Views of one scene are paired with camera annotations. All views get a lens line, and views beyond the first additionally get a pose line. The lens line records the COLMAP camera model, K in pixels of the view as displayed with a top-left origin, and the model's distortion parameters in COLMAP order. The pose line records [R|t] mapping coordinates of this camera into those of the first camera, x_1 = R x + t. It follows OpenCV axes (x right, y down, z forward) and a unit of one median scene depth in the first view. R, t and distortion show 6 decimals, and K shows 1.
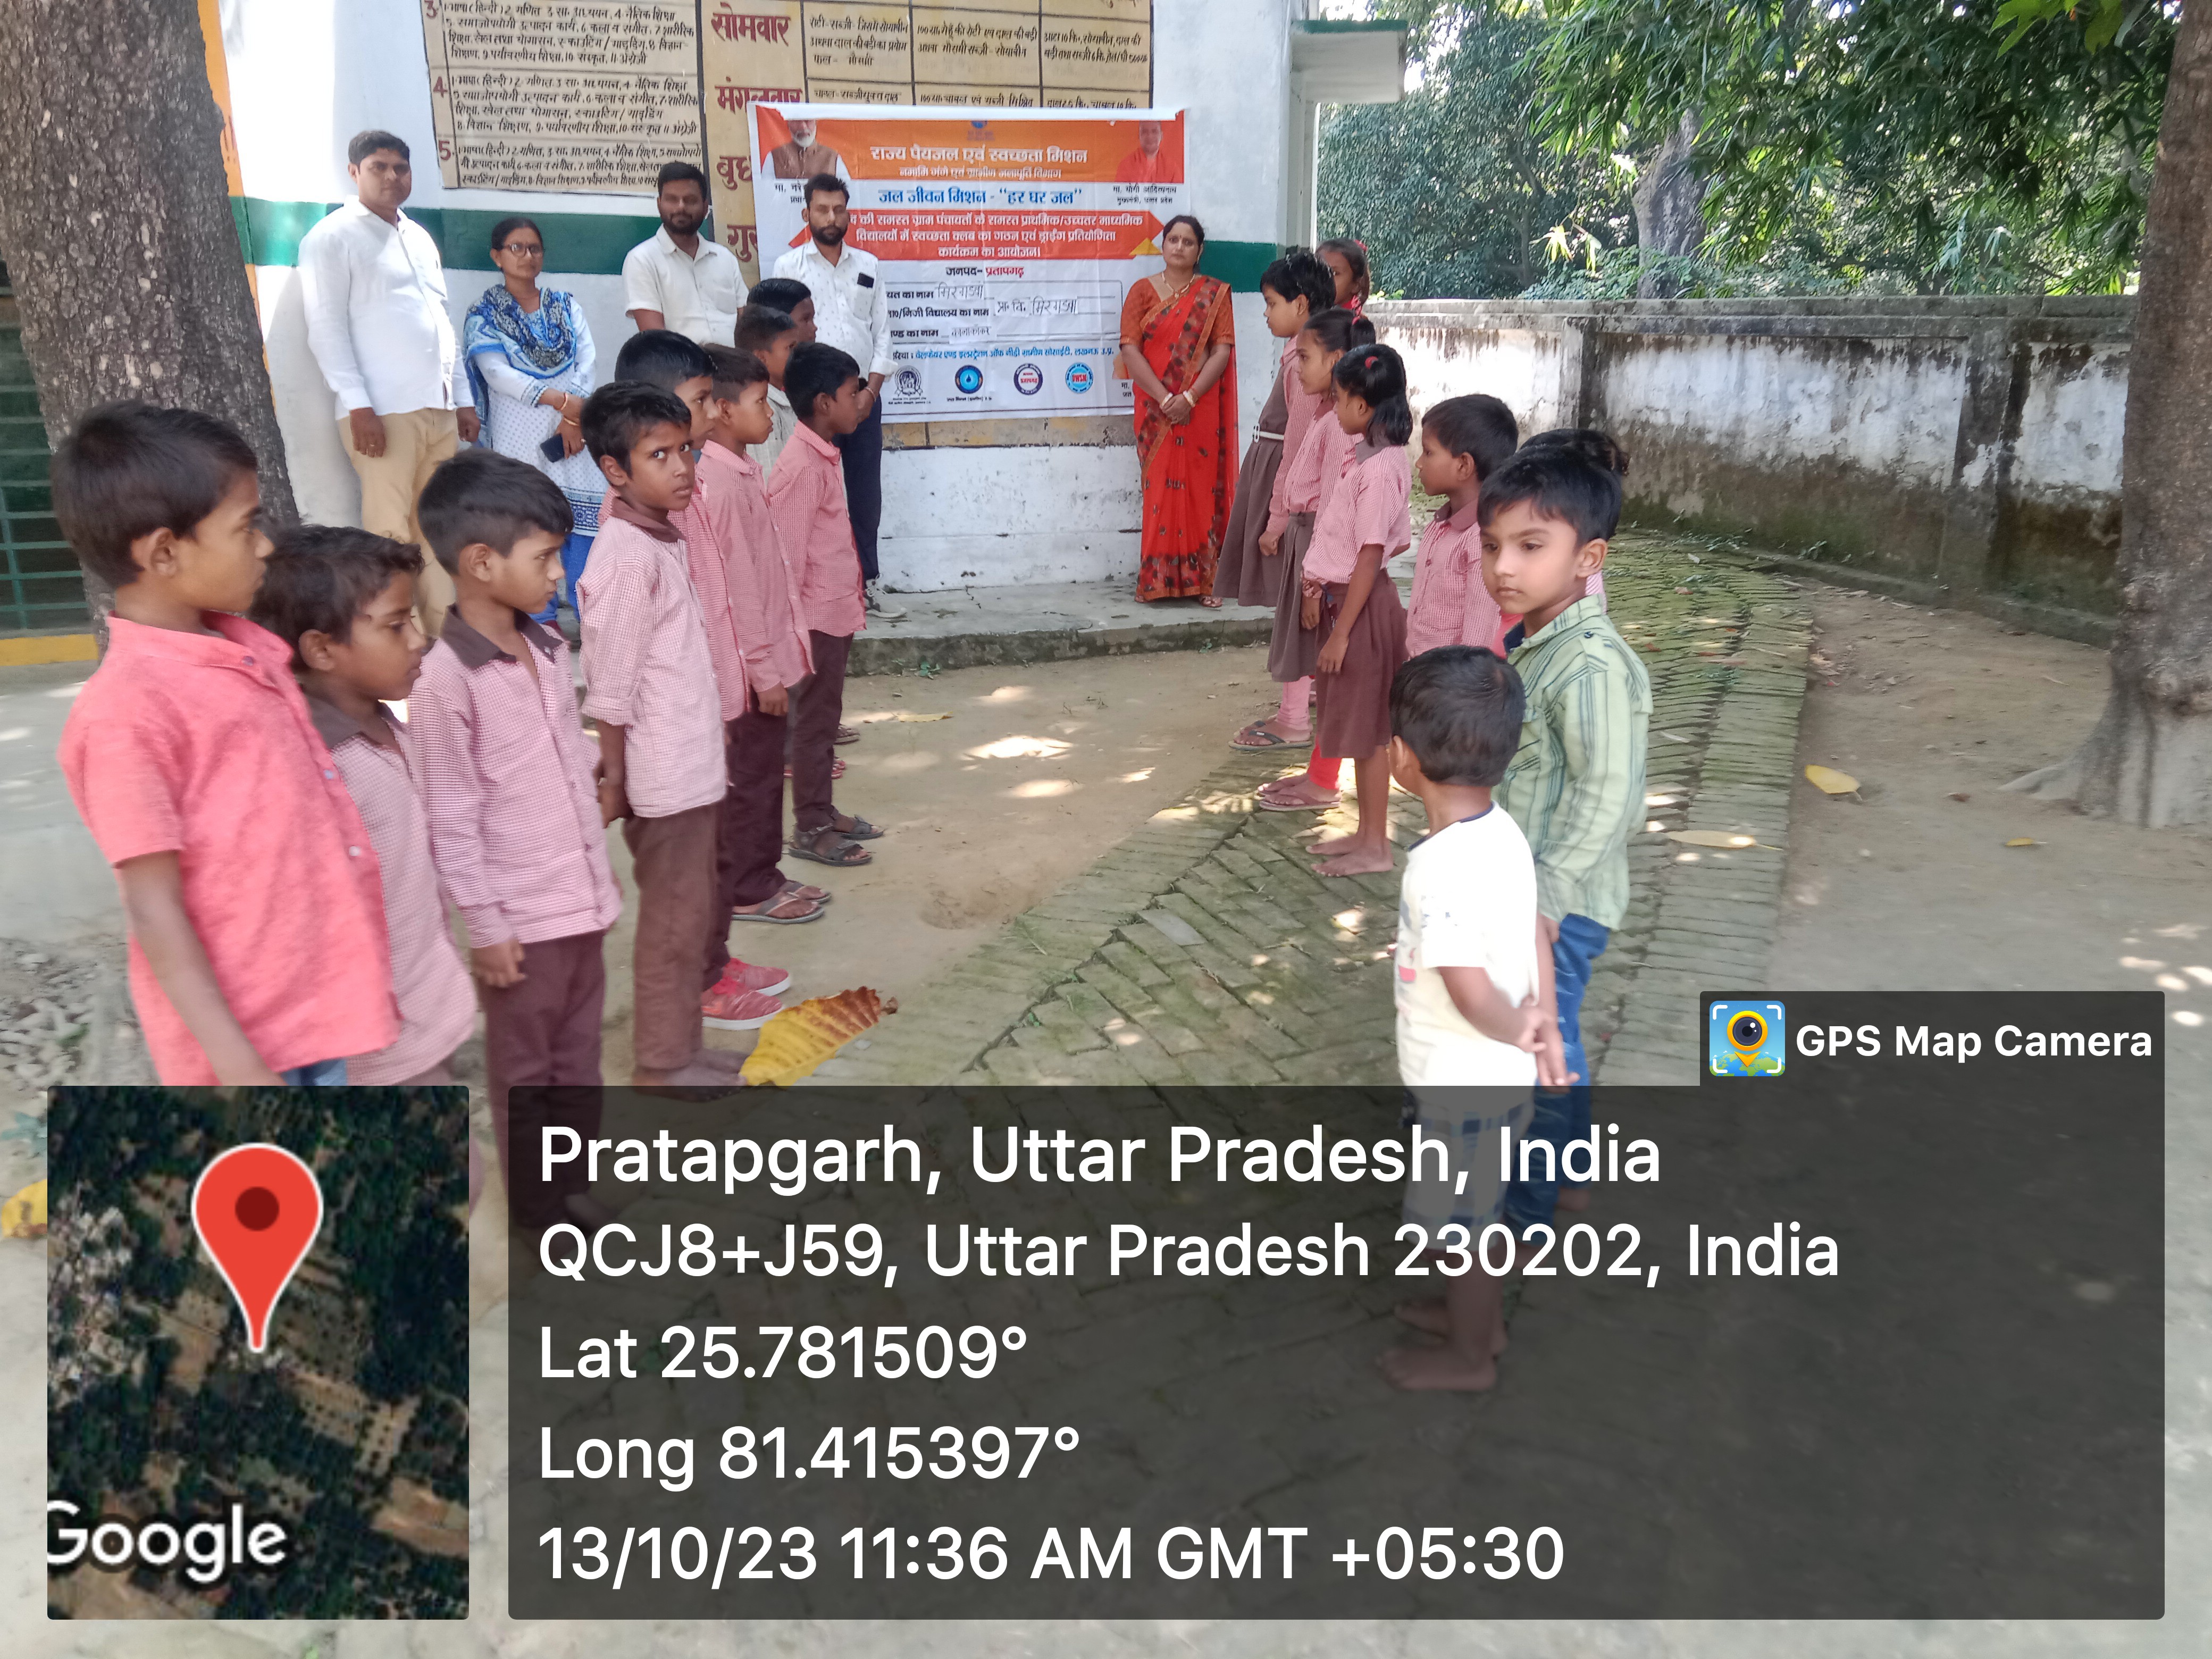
lens RADIAL K [[1761.3, 0, 1106.0], [0, 1761.3, 829.5], [0, 0, 1]] dist [-0.043835, 0.077869]
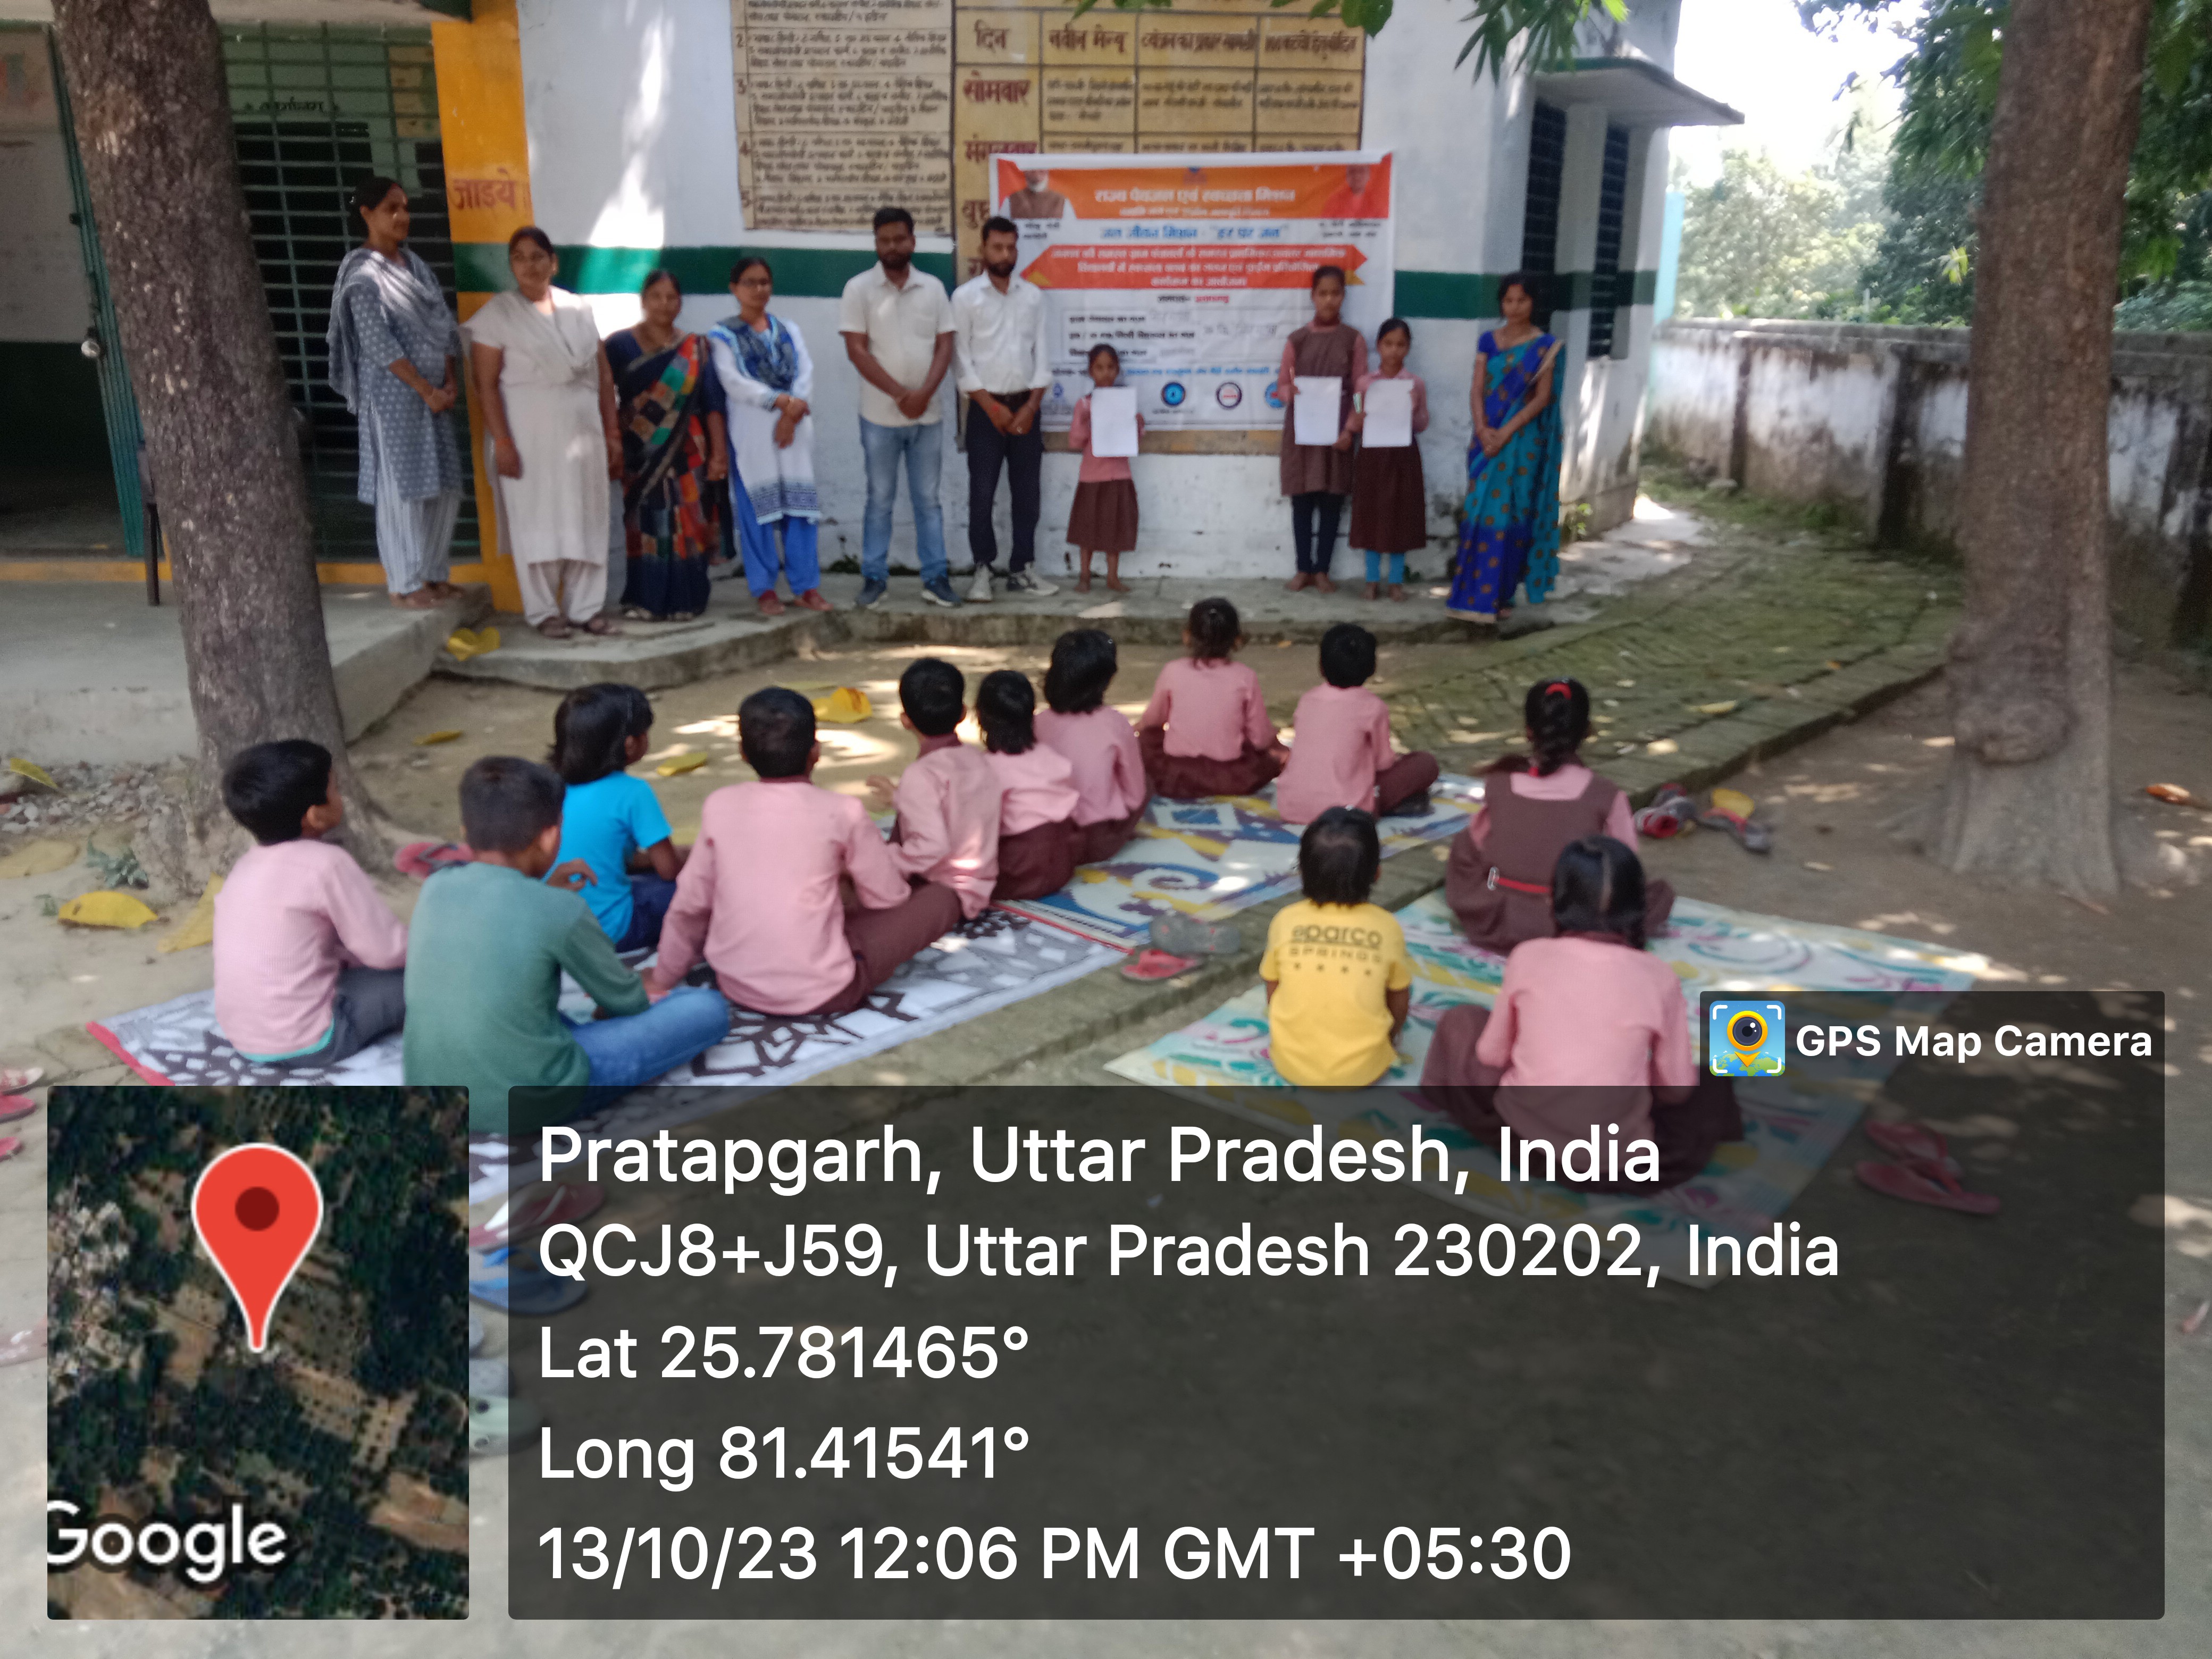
lens RADIAL K [[1723.3, 0, 1118.8], [0, 1723.3, 827.2], [0, 0, 1]] dist [0.004485, -0.008287]
pose [[0.940663, 0.107777, -0.321772, 0.300463], [-0.106918, 0.994059, 0.020397, 0.003852], [0.322058, 0.015217, 0.946598, -0.069035]]
